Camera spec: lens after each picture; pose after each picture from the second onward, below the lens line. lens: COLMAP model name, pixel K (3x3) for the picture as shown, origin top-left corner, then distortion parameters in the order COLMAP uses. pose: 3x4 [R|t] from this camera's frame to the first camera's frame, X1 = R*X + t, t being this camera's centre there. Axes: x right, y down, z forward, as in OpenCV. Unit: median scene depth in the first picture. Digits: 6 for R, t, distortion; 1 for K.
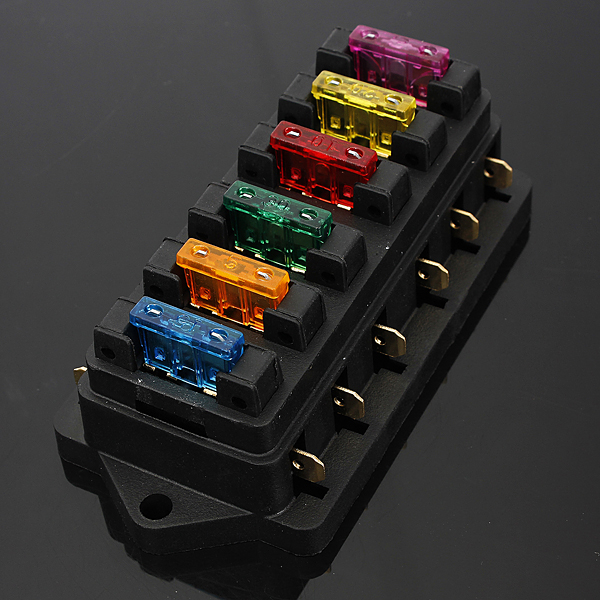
lens RADIAL K [[1795.0, 0, 300.0], [0, 1795.0, 300.0], [0, 0, 1]] dist [-0.040511, 1.323767]
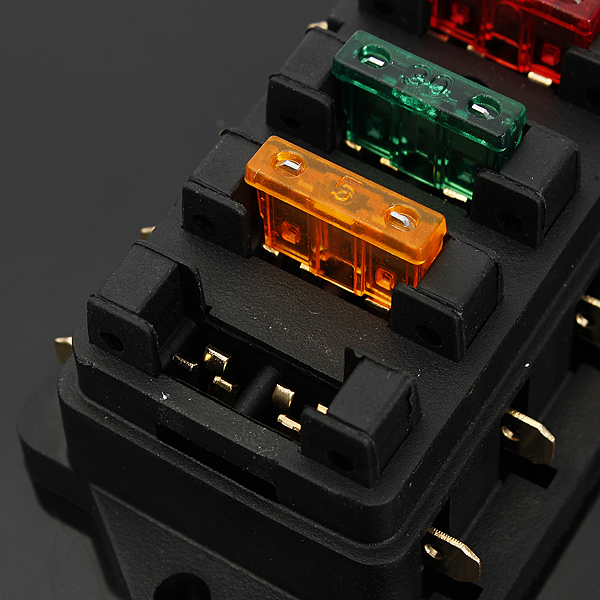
lens RADIAL K [[2027.7, 0, 300.0], [0, 2027.7, 300.0], [0, 0, 1]] dist [-0.059590, -0.555020]
pose [[0.997101, 0.070613, -0.028357, -0.030251], [-0.065237, 0.985099, 0.159133, -0.084875], [0.039171, -0.156821, 0.986850, 0.368037]]
